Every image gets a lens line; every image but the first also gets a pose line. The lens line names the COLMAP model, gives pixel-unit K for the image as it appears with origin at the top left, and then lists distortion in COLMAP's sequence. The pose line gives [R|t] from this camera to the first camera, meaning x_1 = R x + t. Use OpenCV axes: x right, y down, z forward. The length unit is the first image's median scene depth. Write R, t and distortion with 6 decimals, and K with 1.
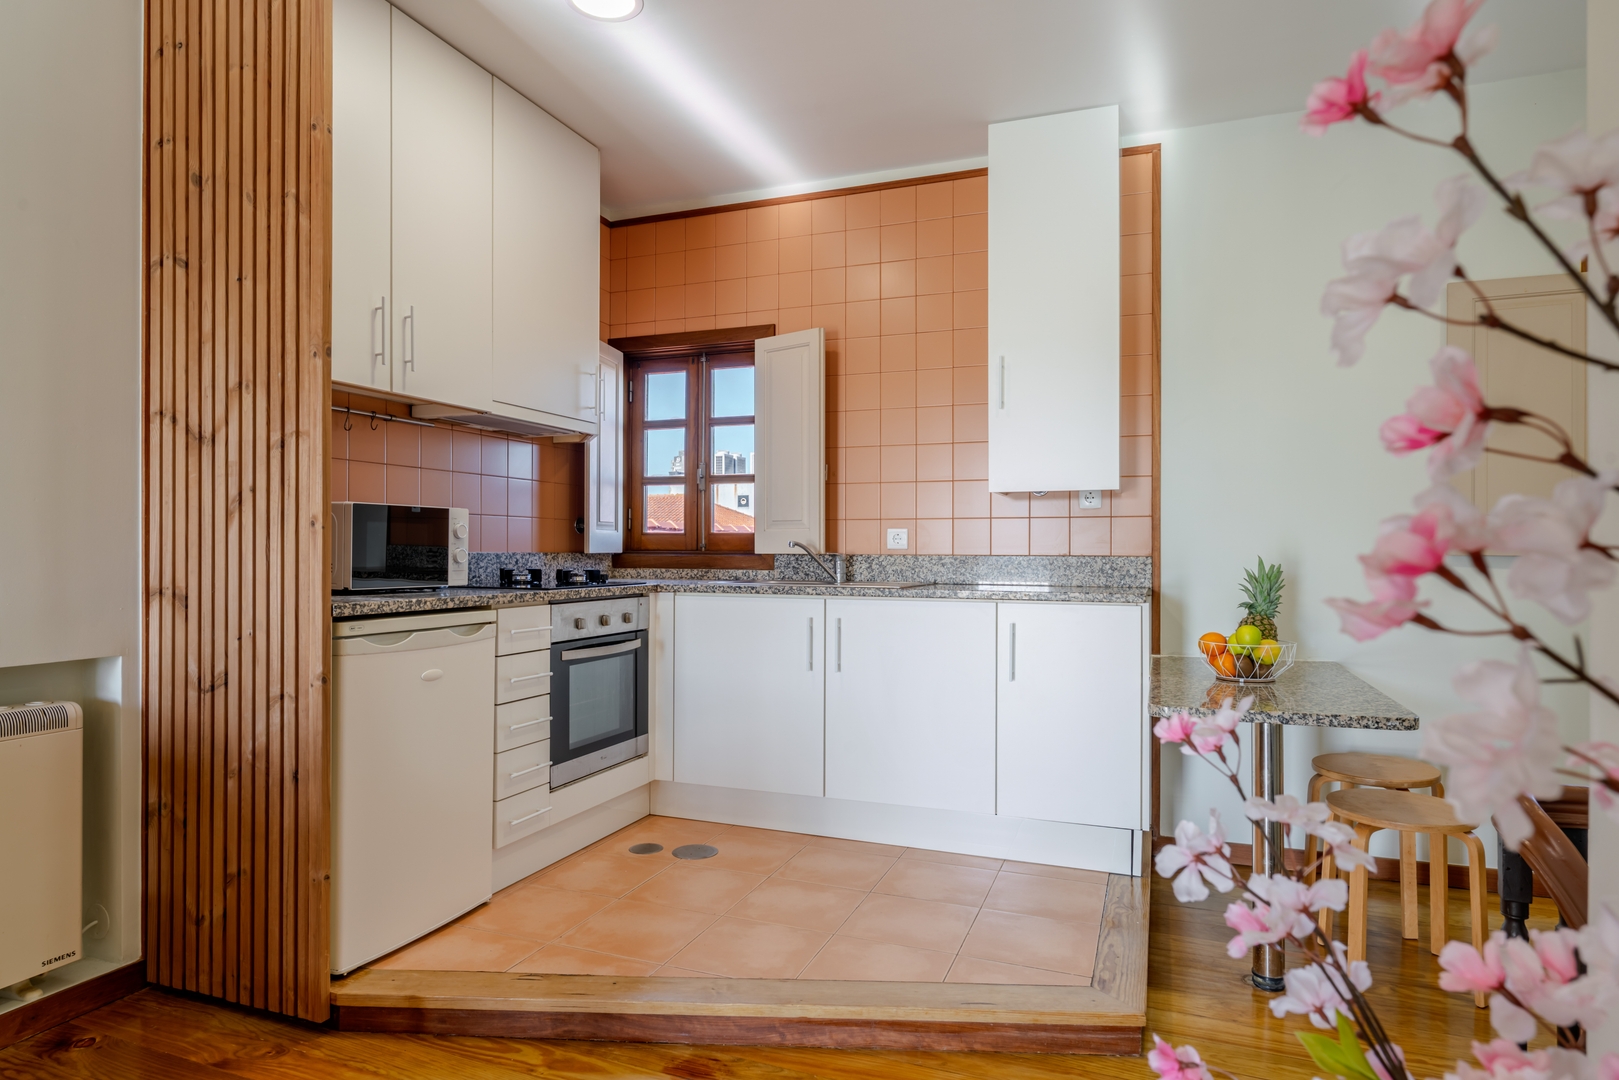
lens RADIAL K [[941.9, 0, 809.5], [0, 941.9, 540.0], [0, 0, 1]] dist [-0.003120, -0.000398]
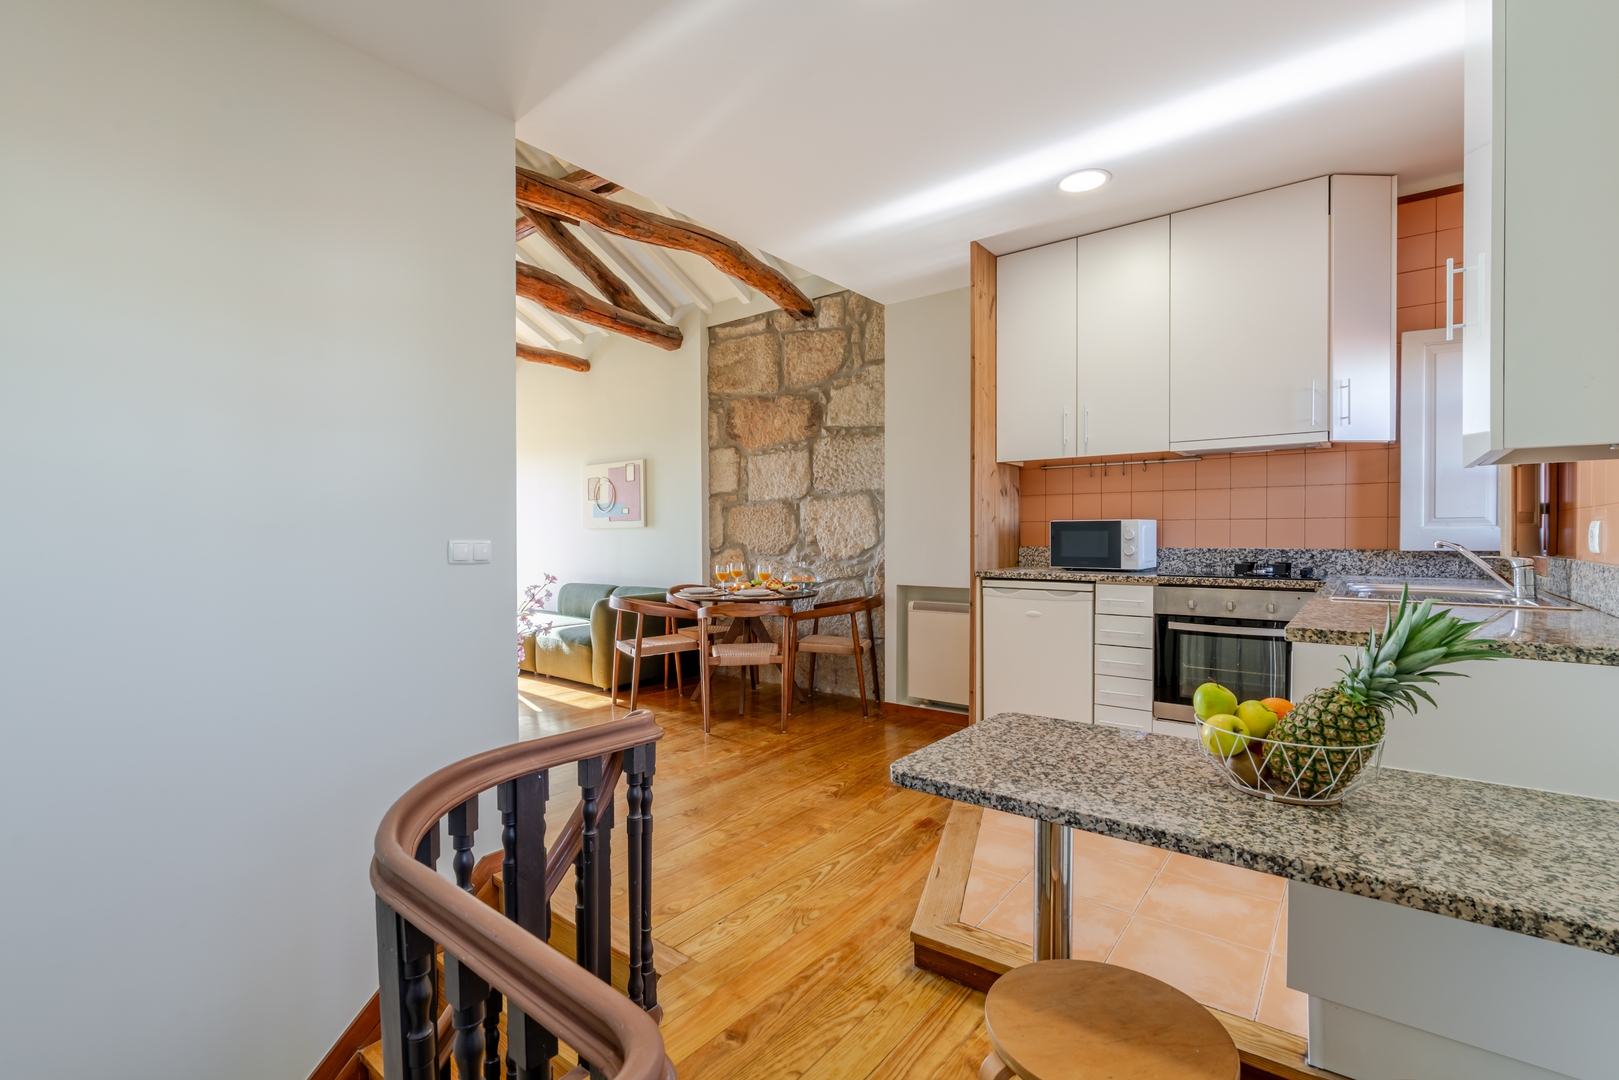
lens RADIAL K [[751.2, 0, 785.8], [0, 751.2, 543.5], [0, 0, 1]] dist [-0.003102, 0.000104]
pose [[-0.307169, 0.009845, -0.951604, 0.811980], [0.012830, 0.999898, 0.006203, -0.007850], [0.951568, -0.010304, -0.307264, 0.694712]]
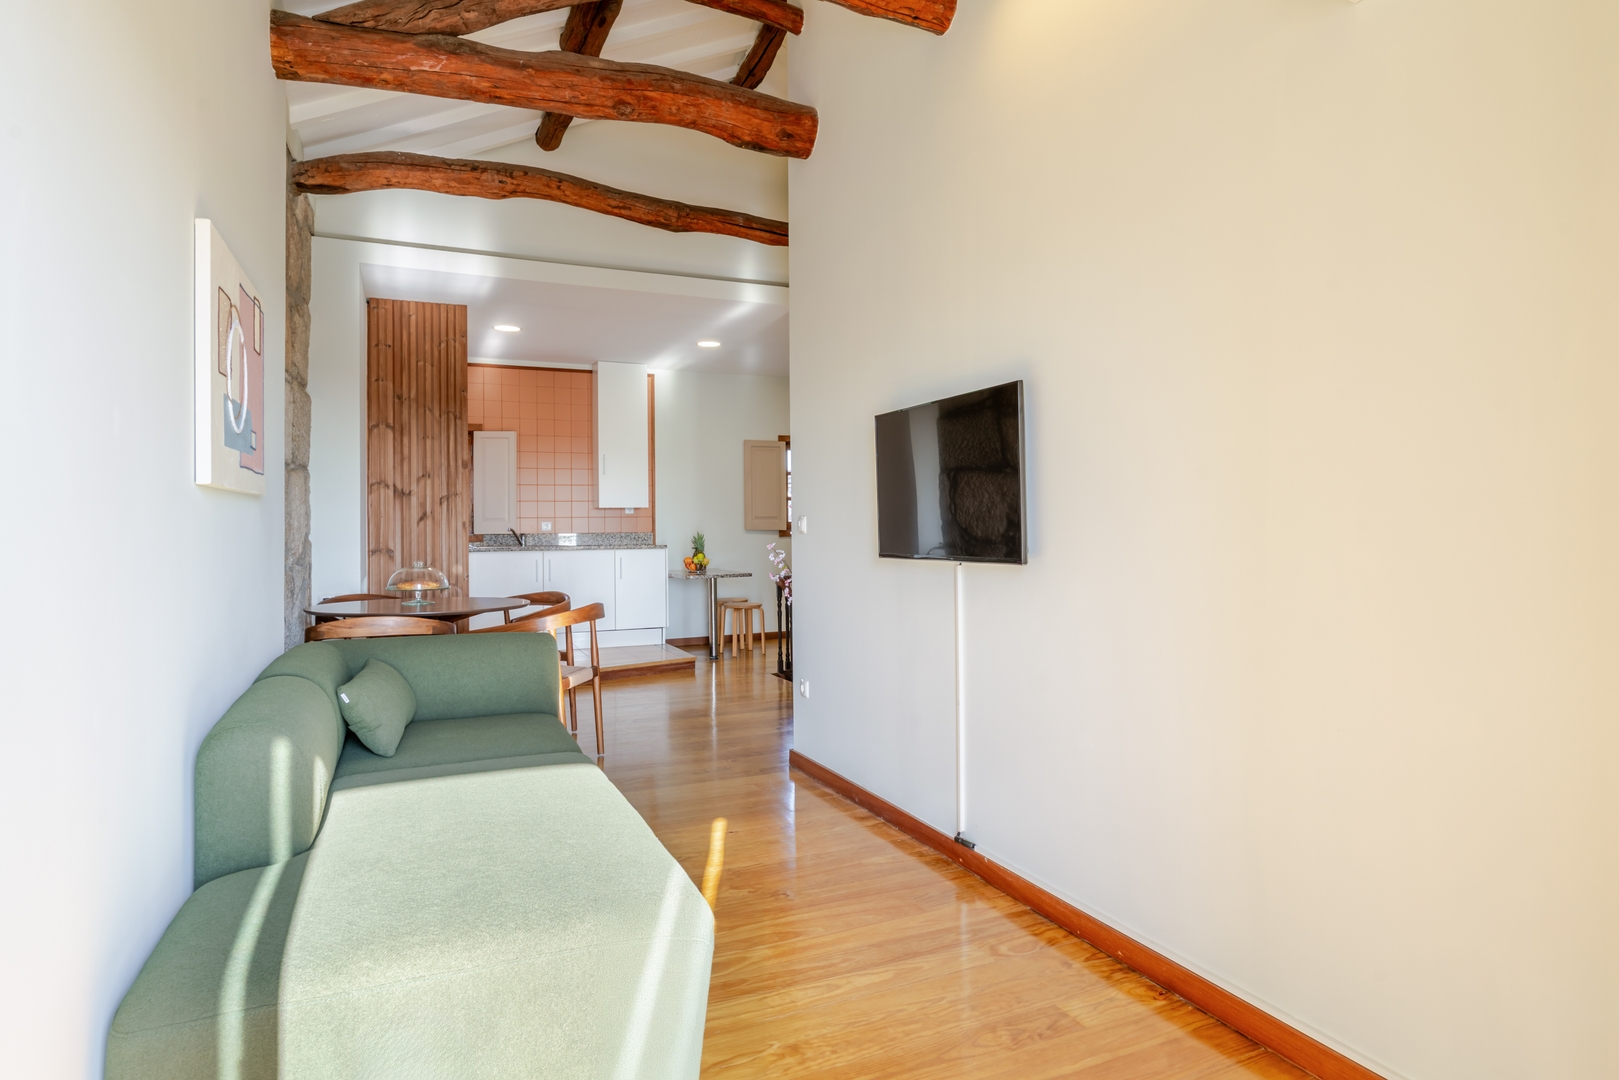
lens RADIAL K [[917.7, 0, 867.2], [0, 917.7, 463.0], [0, 0, 1]] dist [-0.001337, 0.000666]
pose [[0.679168, 0.038019, 0.732998, -1.091476], [0.008077, 0.998210, -0.059259, -0.018144], [-0.733939, 0.046168, 0.677645, -1.153458]]
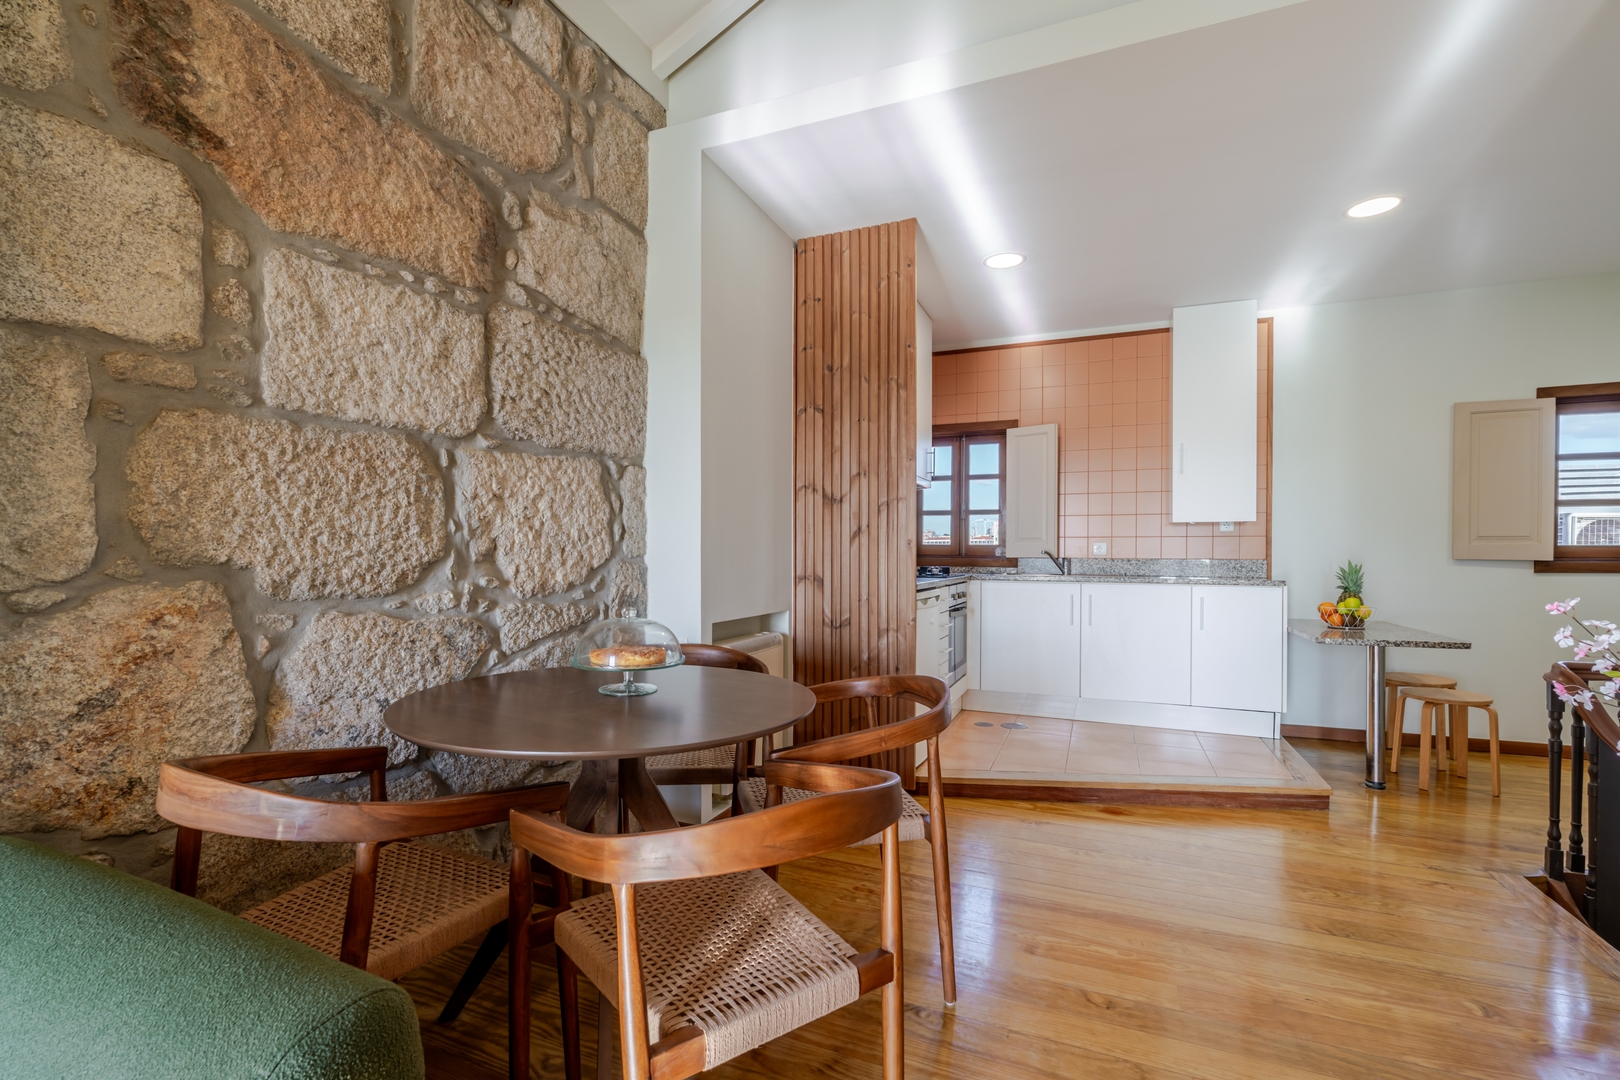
lens RADIAL K [[721.0, 0, 798.2], [0, 721.0, 561.8], [0, 0, 1]] dist [-0.007491, -0.000242]
pose [[0.999214, 0.000516, -0.039639, -0.429399], [0.000354, 0.999759, 0.021952, -0.007265], [0.039641, -0.021949, 0.998973, -0.332761]]
